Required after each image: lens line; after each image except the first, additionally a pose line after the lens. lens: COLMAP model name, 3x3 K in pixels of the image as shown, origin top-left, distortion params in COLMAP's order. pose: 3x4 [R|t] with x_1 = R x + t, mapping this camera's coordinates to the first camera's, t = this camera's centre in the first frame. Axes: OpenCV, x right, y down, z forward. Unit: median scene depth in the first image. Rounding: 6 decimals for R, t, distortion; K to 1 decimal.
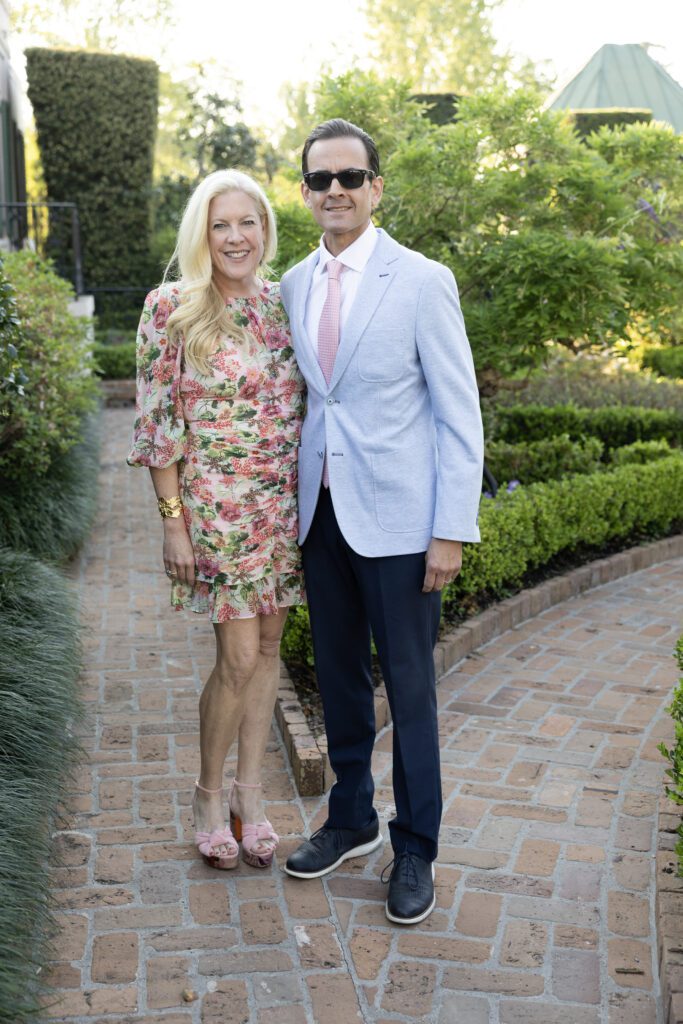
lens RADIAL K [[1340.6, 0, 341.5], [0, 1340.6, 512.0], [0, 0, 1]] dist [0.003158, 0.052325]
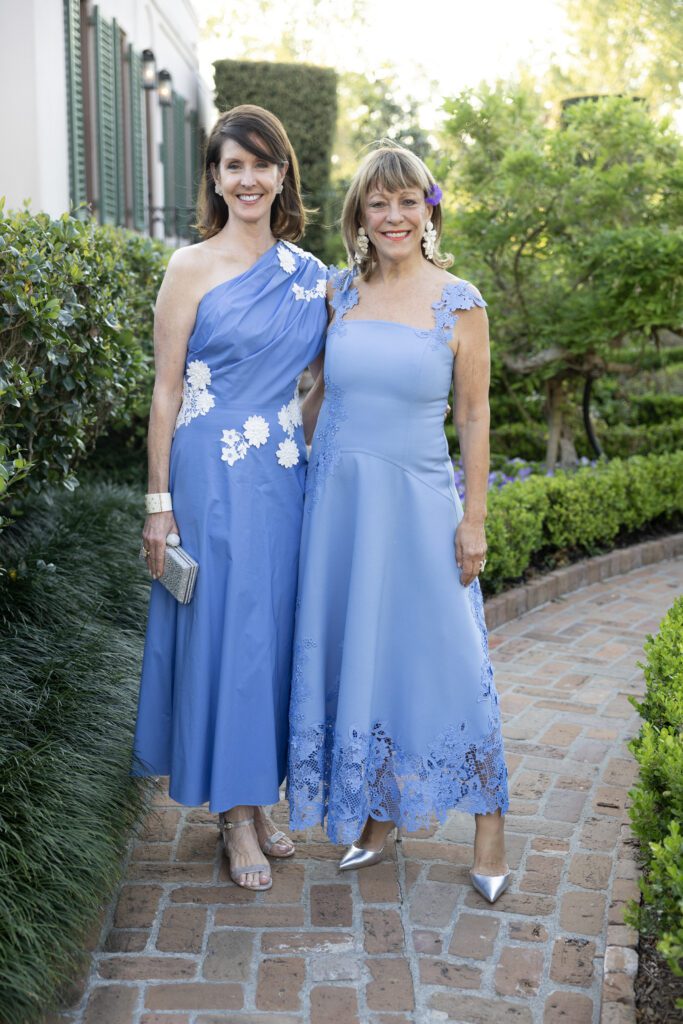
lens RADIAL K [[1369.5, 0, 341.5], [0, 1369.5, 512.0], [0, 0, 1]] dist [0.012457, 0.059688]
pose [[0.990111, 0.024400, -0.138148, 0.066929], [-0.025193, 0.999675, -0.003993, 0.037026], [0.138006, 0.007434, 0.990403, -0.157643]]
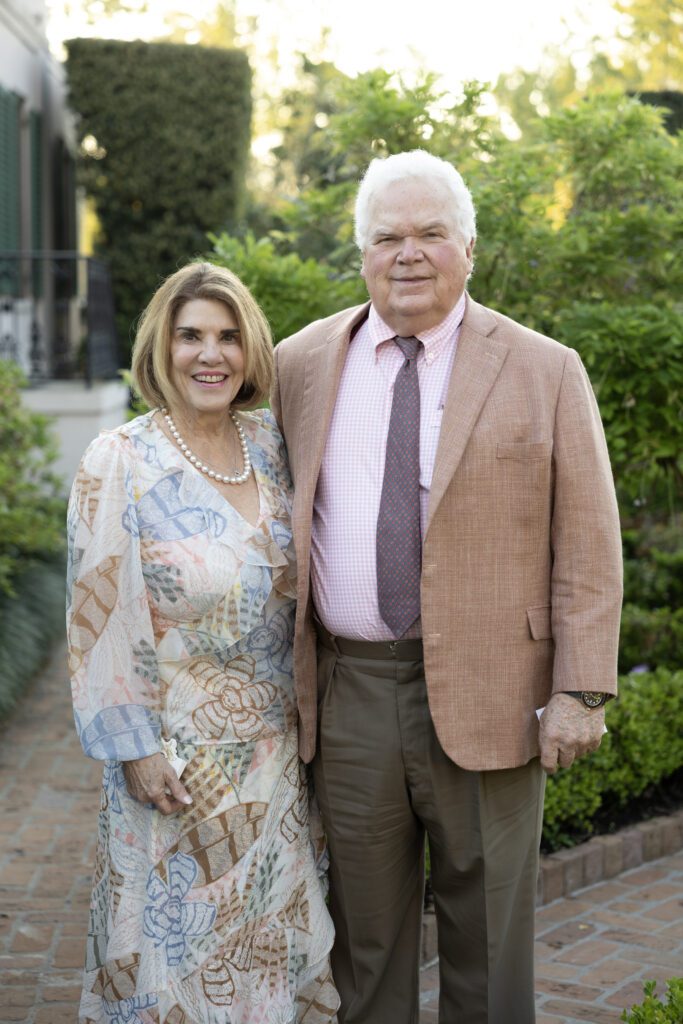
lens RADIAL K [[1964.7, 0, 341.5], [0, 1964.7, 512.0], [0, 0, 1]] dist [0.039902, -0.164869]
pose [[0.992274, 0.013838, -0.123288, 0.128488], [-0.025002, 0.995676, -0.089464, -0.010907], [0.121517, 0.091856, 0.988330, 0.015333]]
